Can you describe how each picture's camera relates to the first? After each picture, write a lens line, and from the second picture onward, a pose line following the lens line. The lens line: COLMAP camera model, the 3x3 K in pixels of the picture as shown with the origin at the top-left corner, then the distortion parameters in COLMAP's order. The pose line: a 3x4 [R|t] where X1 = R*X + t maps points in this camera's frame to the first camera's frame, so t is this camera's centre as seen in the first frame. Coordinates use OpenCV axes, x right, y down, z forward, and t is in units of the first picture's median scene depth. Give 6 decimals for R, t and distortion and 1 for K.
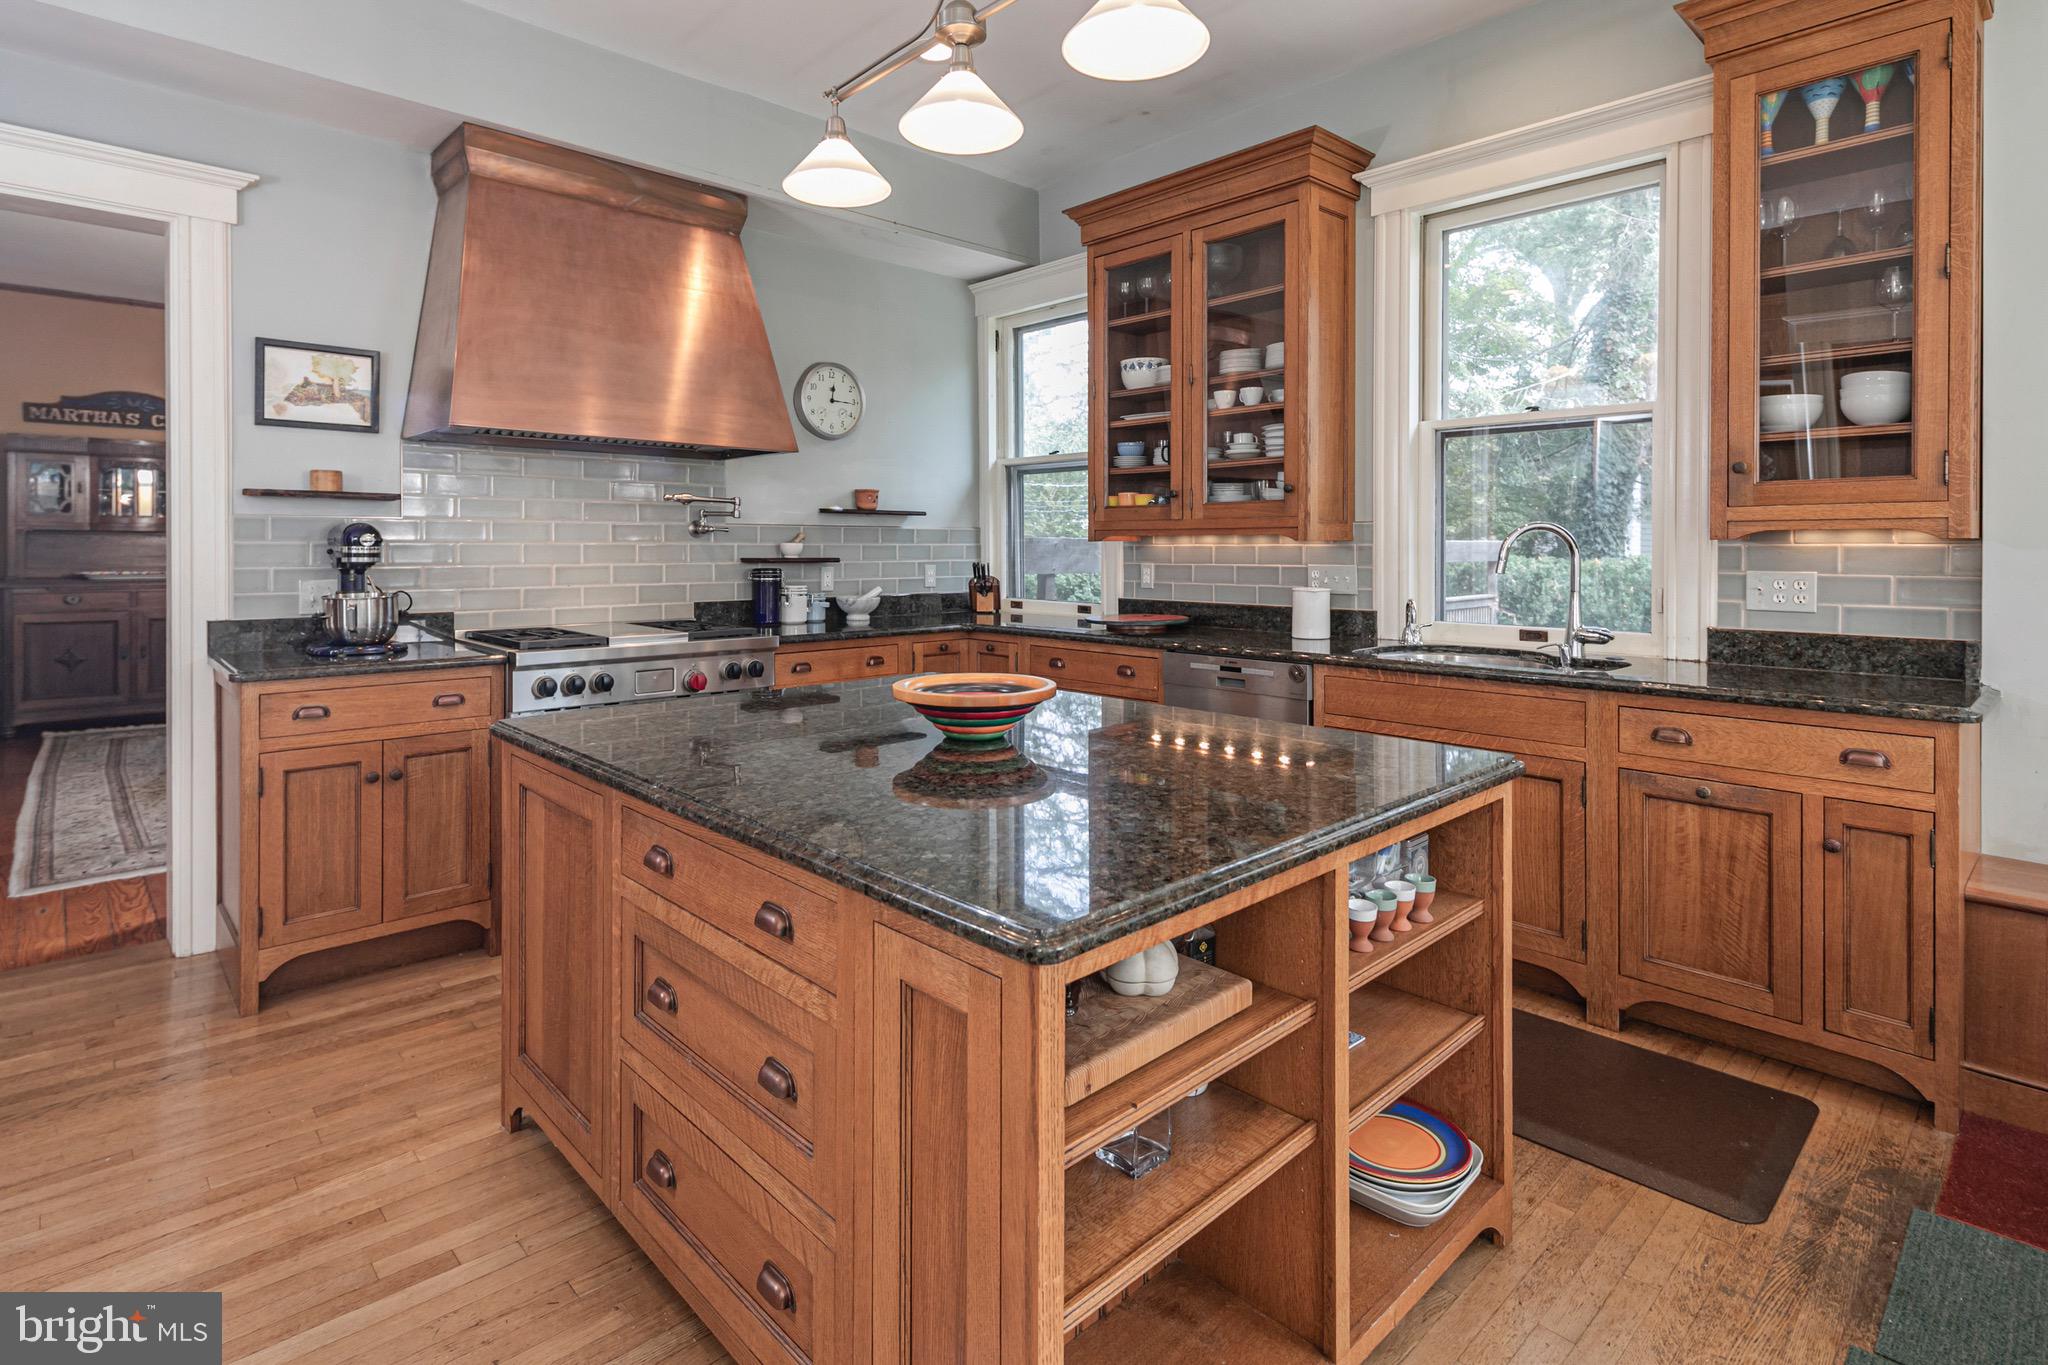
lens RADIAL K [[1017.3, 0, 1012.0], [0, 1017.3, 562.6], [0, 0, 1]] dist [0.018768, -0.009453]
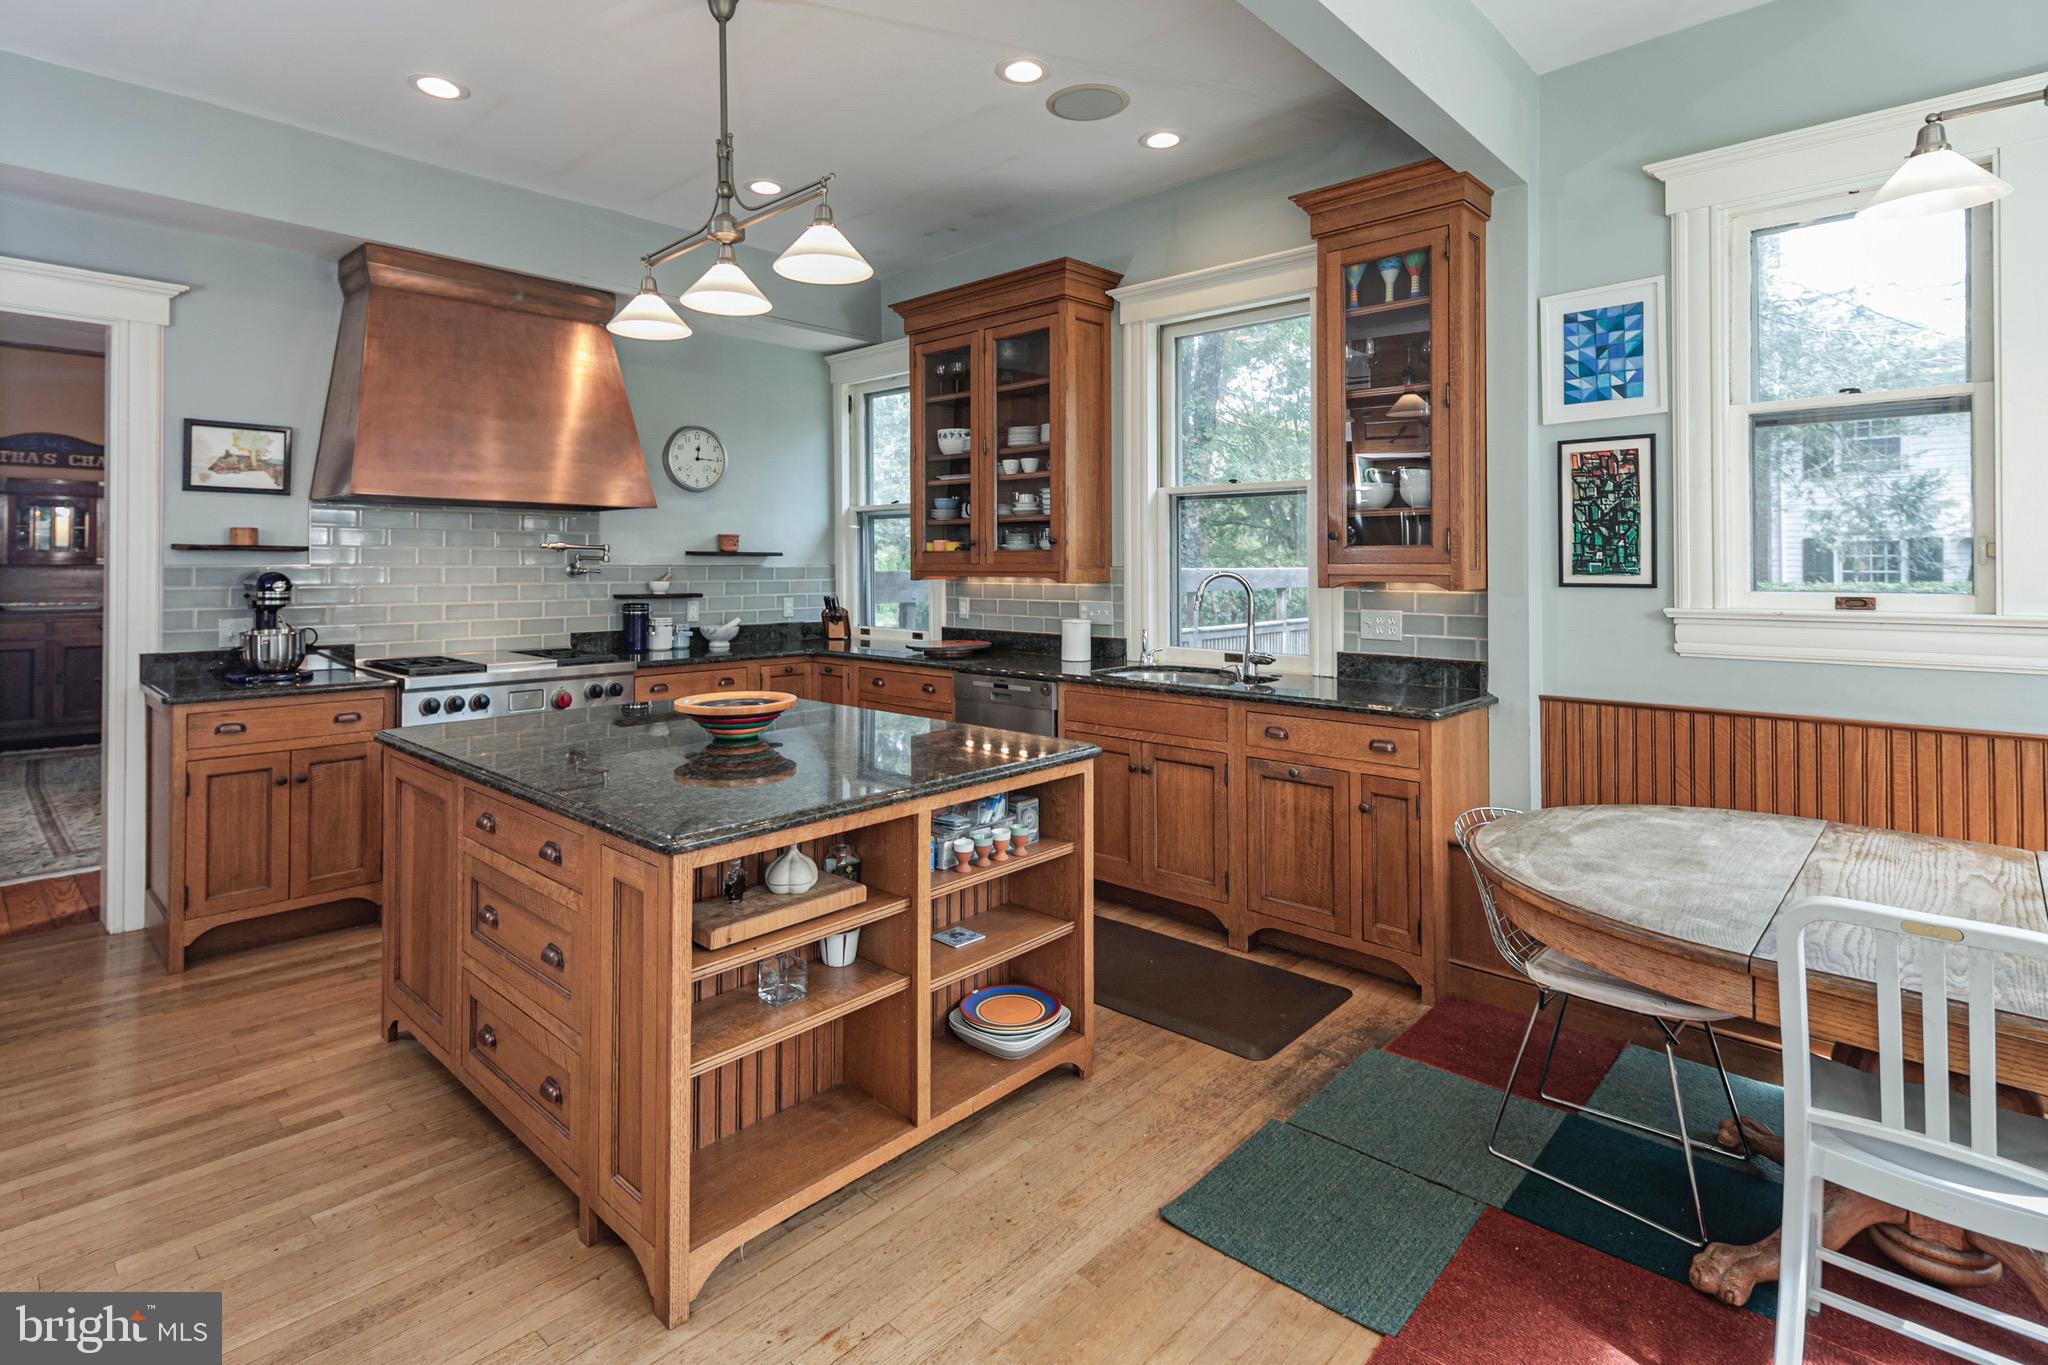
lens RADIAL K [[1010.1, 0, 1019.8], [0, 1010.1, 564.9], [0, 0, 1]] dist [0.018217, -0.009226]
pose [[0.997760, -0.000508, 0.066891, 0.160243], [0.001513, 0.999887, -0.014978, -0.026989], [-0.066876, 0.015045, 0.997648, -0.253938]]
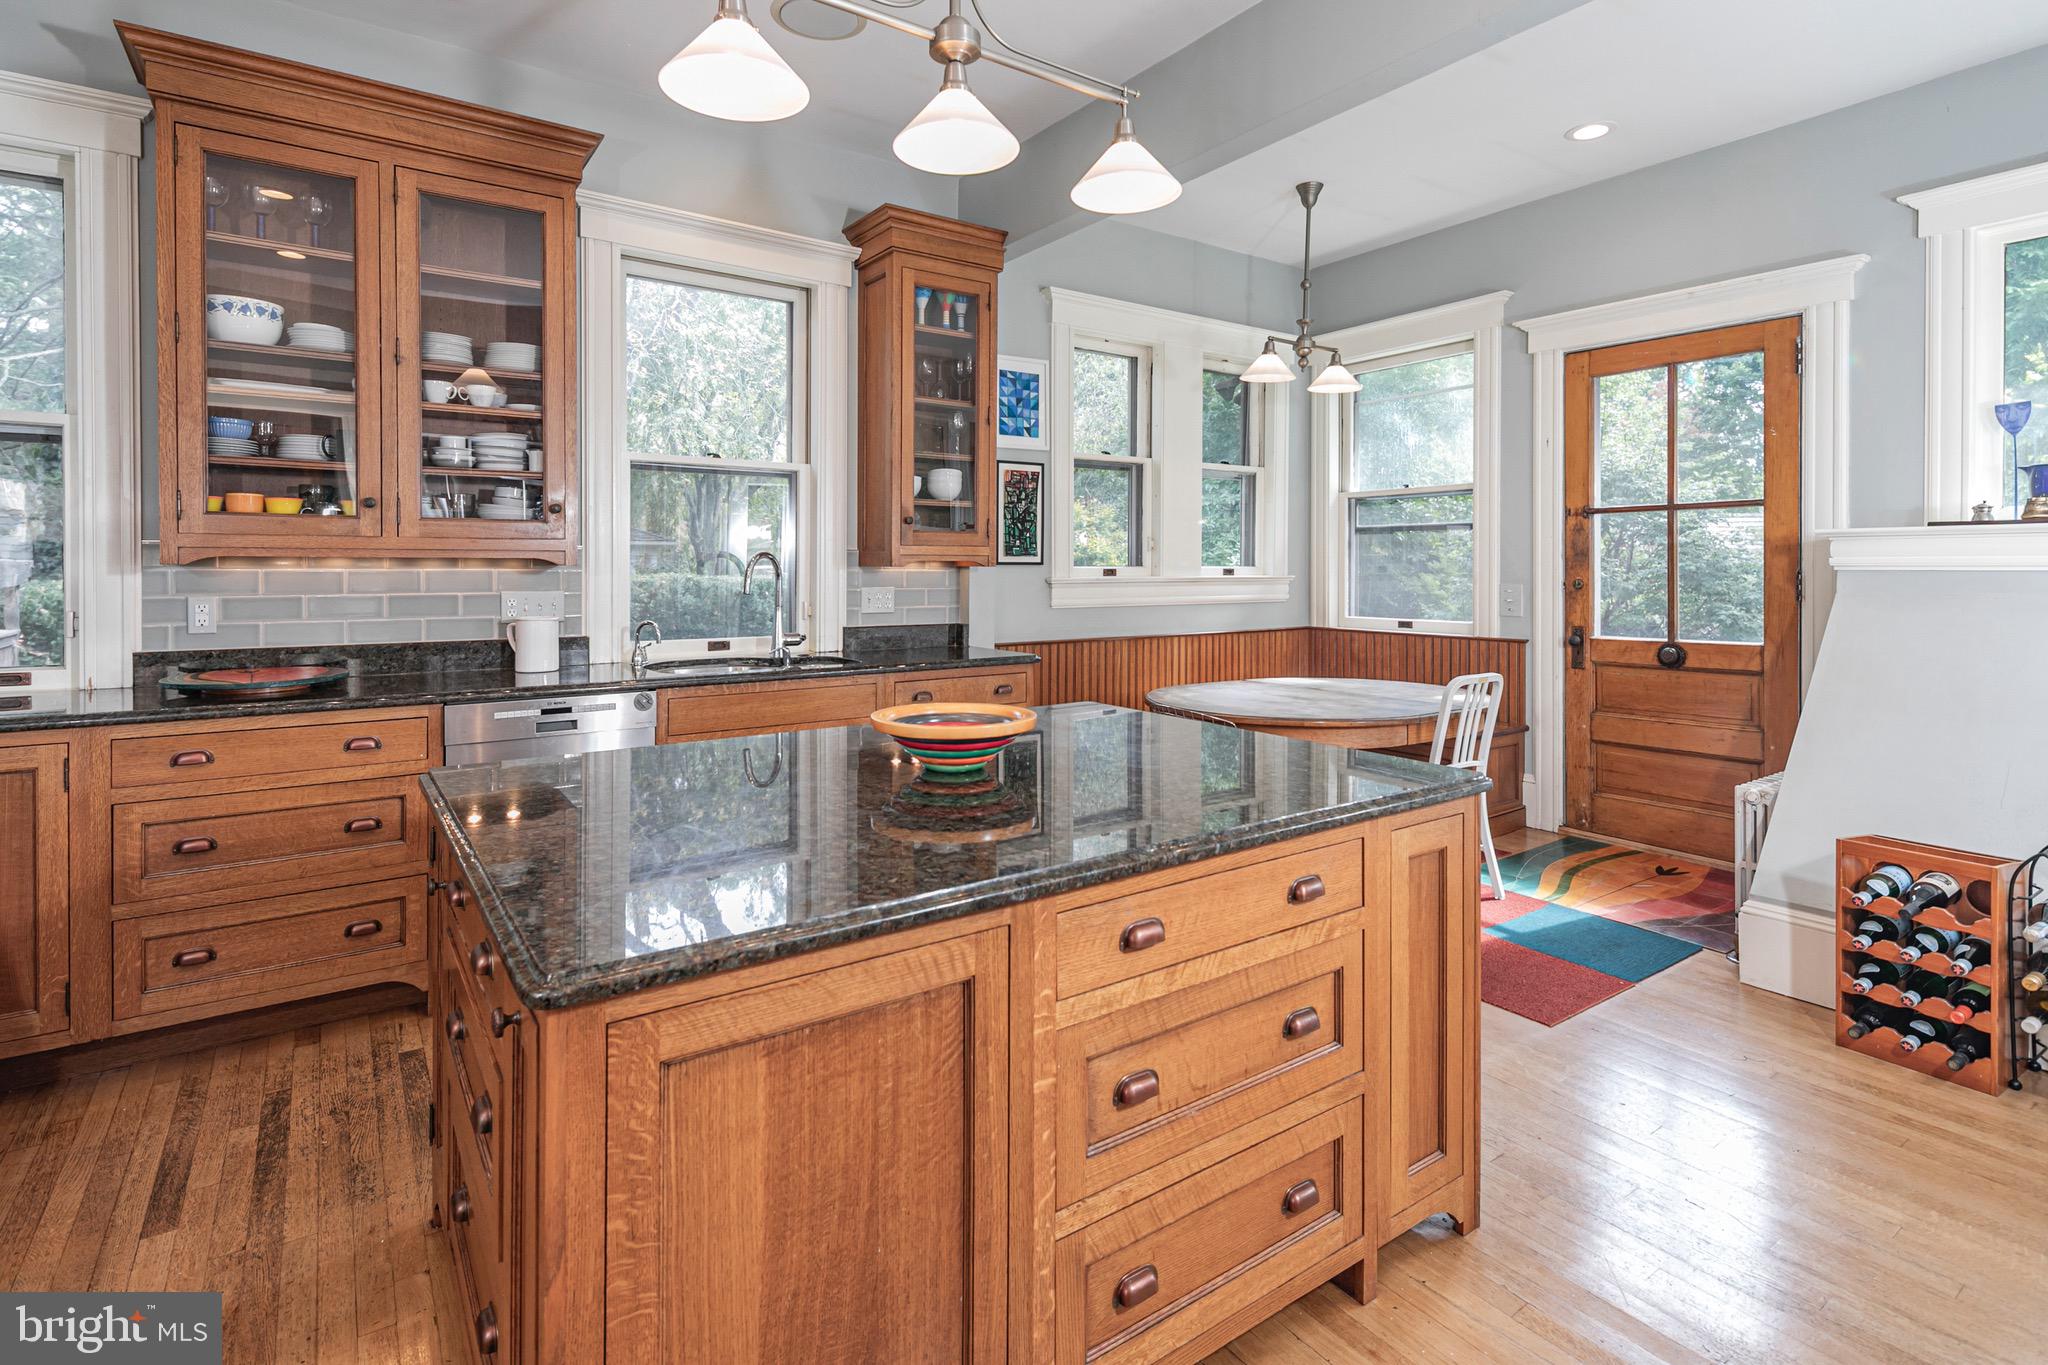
lens RADIAL K [[1001.7, 0, 1009.1], [0, 1001.7, 556.1], [0, 0, 1]] dist [0.021111, -0.009020]
pose [[0.153001, 0.011174, 0.988163, -0.603599], [0.013509, 0.999819, -0.013398, -0.012909], [-0.988134, 0.015399, 0.152822, 0.493559]]
